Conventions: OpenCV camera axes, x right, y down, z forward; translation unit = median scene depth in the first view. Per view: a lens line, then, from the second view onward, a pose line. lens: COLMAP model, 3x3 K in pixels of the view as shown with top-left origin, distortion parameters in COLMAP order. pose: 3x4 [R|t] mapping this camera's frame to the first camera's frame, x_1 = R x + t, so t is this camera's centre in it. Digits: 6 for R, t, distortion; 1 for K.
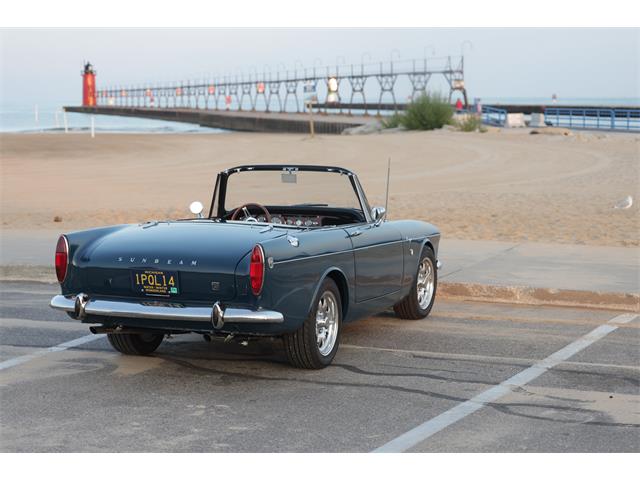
lens RADIAL K [[1257.6, 0, 320.0], [0, 1257.6, 240.0], [0, 0, 1]] dist [-0.113810, -0.064857]
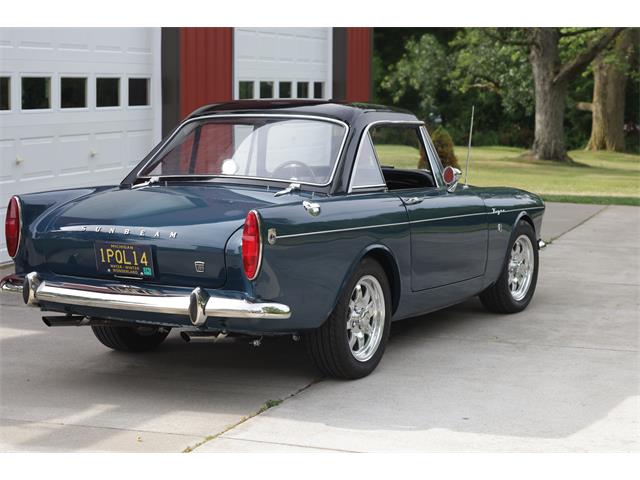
lens RADIAL K [[1257.6, 0, 320.0], [0, 1257.6, 240.0], [0, 0, 1]] dist [-0.113810, -0.064857]
pose [[0.991814, 0.018705, -0.126316, 0.061759], [-0.016279, 0.999663, 0.020205, 0.003664], [0.126651, -0.017983, 0.991784, 0.213344]]
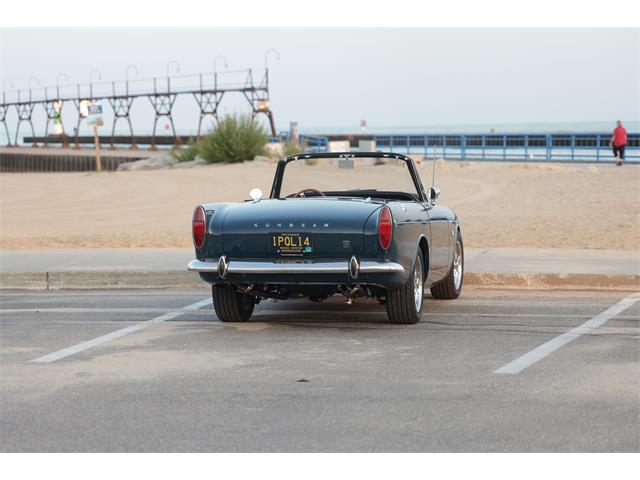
lens RADIAL K [[1701.1, 0, 320.0], [0, 1701.1, 240.0], [0, 0, 1]] dist [0.128369, 0.110634]
pose [[0.986628, -0.020195, 0.161731, -0.280129], [0.027836, 0.998594, -0.045120, 0.079768], [-0.160592, 0.049018, 0.985803, -0.427708]]
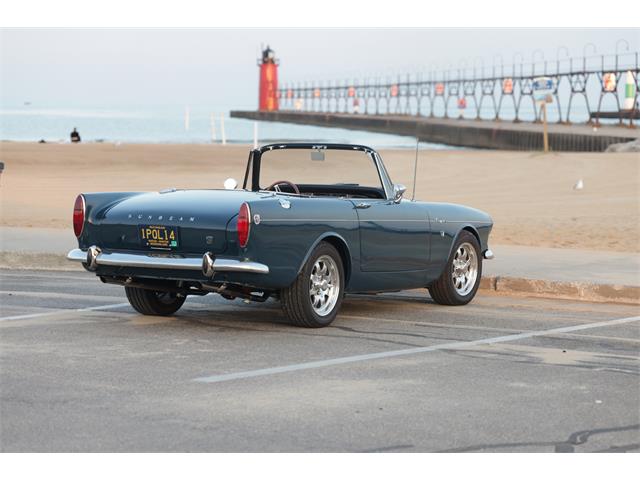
lens RADIAL K [[1869.7, 0, 320.0], [0, 1869.7, 240.0], [0, 0, 1]] dist [0.314217, -0.355158]
pose [[0.987924, 0.024031, -0.153061, 0.207725], [-0.030047, 0.998859, -0.037111, 0.073750], [0.151995, 0.041262, 0.987520, -0.486941]]
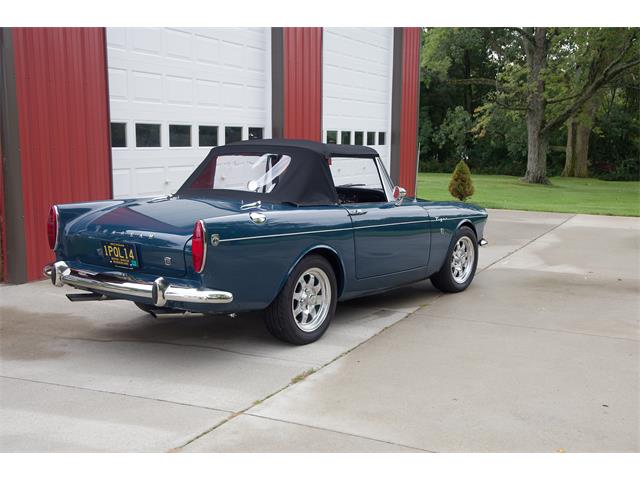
lens RADIAL K [[702.9, 0, 306.0], [0, 702.9, 240.0], [0, 0, 1]] dist [0.104718, -0.004317]
pose [[0.959529, 0.038309, -0.278993, 0.132377], [-0.028326, 0.998809, 0.039730, -0.003549], [0.280183, -0.030220, 0.959471, 0.390291]]
